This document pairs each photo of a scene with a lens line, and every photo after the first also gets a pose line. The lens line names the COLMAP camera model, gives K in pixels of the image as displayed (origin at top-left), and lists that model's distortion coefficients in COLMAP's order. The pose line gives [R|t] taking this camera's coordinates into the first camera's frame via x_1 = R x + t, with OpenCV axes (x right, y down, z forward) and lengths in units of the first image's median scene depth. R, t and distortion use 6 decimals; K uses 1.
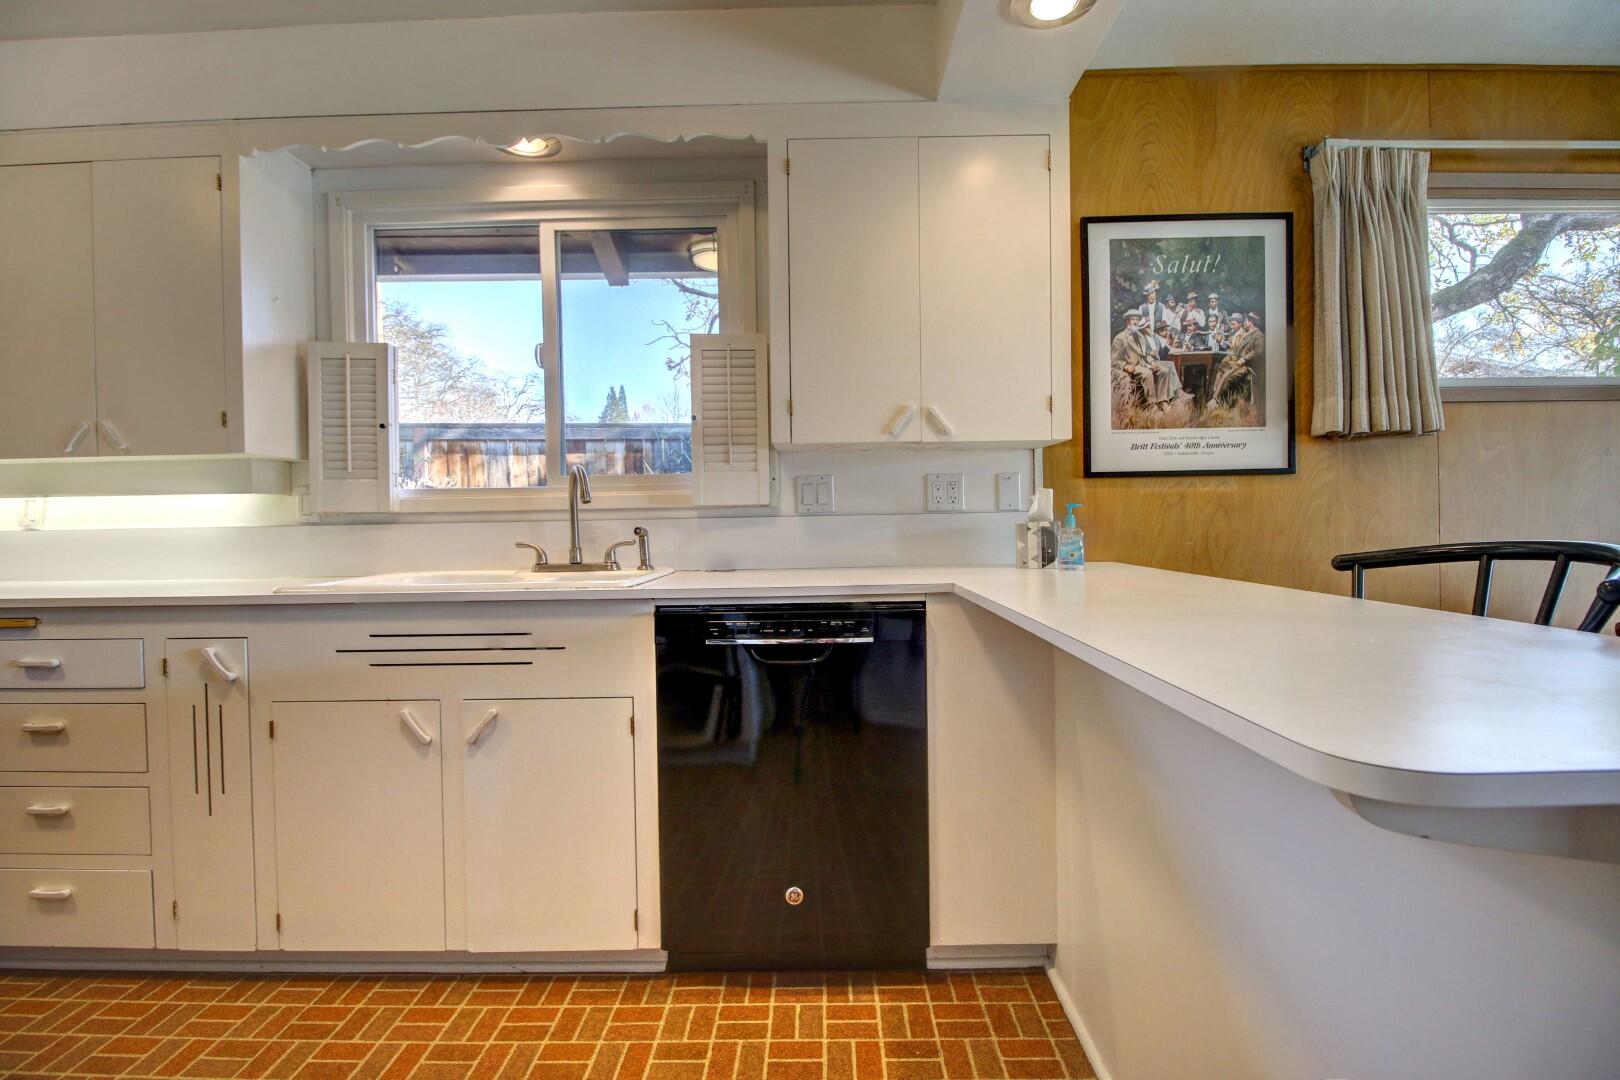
lens RADIAL K [[758.9, 0, 801.3], [0, 758.9, 528.9], [0, 0, 1]] dist [-0.012055, -0.006765]
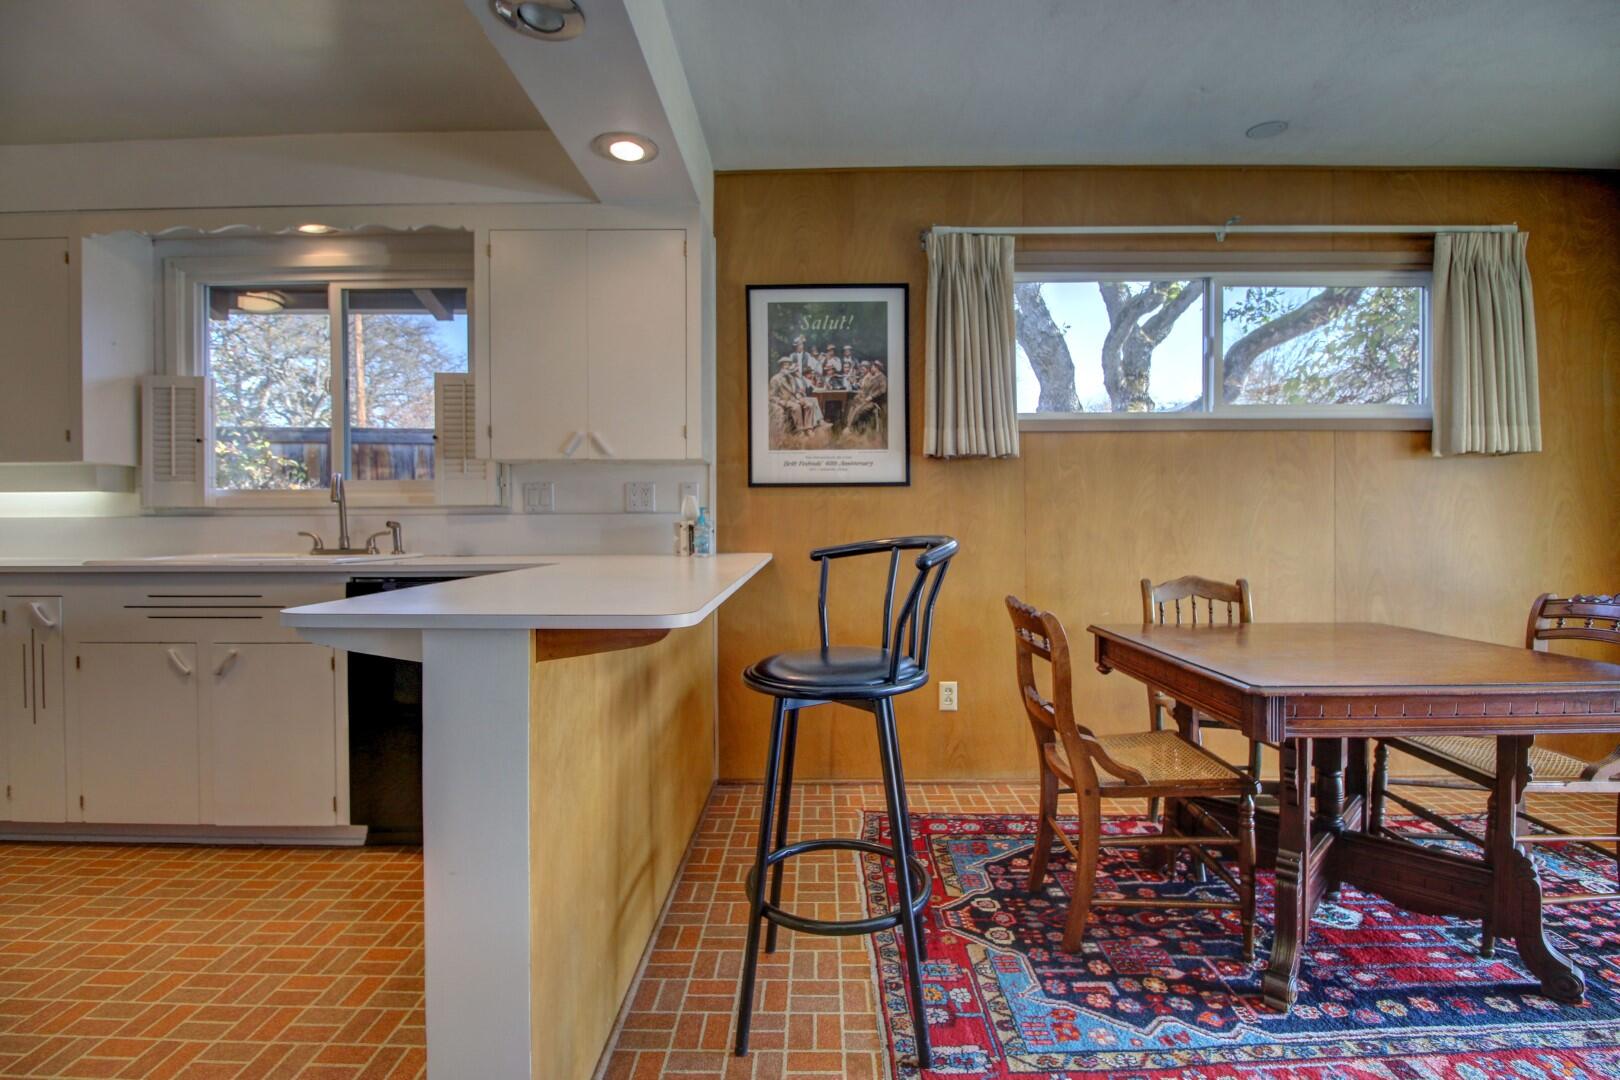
lens RADIAL K [[758.9, 0, 818.9], [0, 758.9, 529.1], [0, 0, 1]] dist [-0.012055, -0.006765]
pose [[0.999875, 0.013112, 0.008818, 0.494010], [-0.013128, 0.999912, 0.001687, -0.000548], [-0.008795, -0.001802, 0.999960, -0.294633]]
